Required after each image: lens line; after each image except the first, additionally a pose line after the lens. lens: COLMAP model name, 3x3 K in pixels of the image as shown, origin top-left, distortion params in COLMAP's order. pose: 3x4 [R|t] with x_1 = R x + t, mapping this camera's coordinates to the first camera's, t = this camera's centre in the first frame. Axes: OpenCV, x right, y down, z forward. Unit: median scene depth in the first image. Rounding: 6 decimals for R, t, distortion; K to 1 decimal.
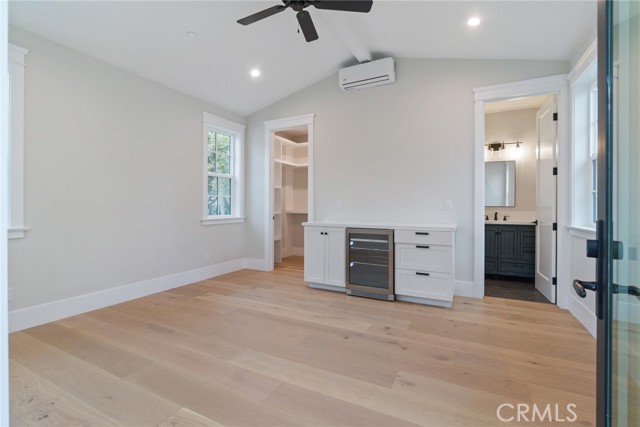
lens RADIAL K [[298.7, 0, 309.5], [0, 298.7, 205.0], [0, 0, 1]] dist [0.001063, 0.000118]
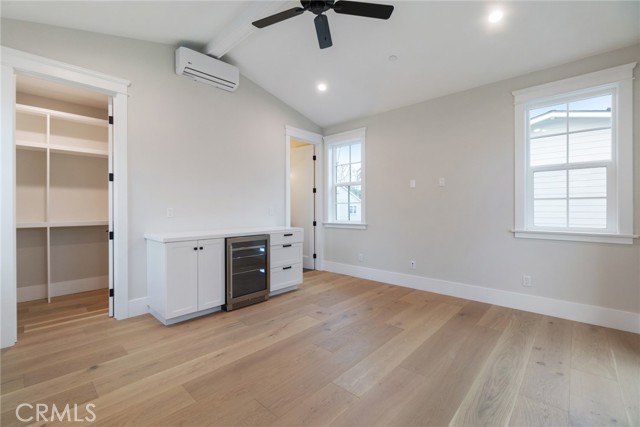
lens RADIAL K [[276.1, 0, 318.1], [0, 276.1, 211.5], [0, 0, 1]] dist [-0.002629, 0.000033]
pose [[0.274269, -0.011087, 0.961589, -0.659843], [0.008324, 0.999923, 0.009155, -0.009933], [-0.961617, 0.005493, 0.274341, 0.555459]]
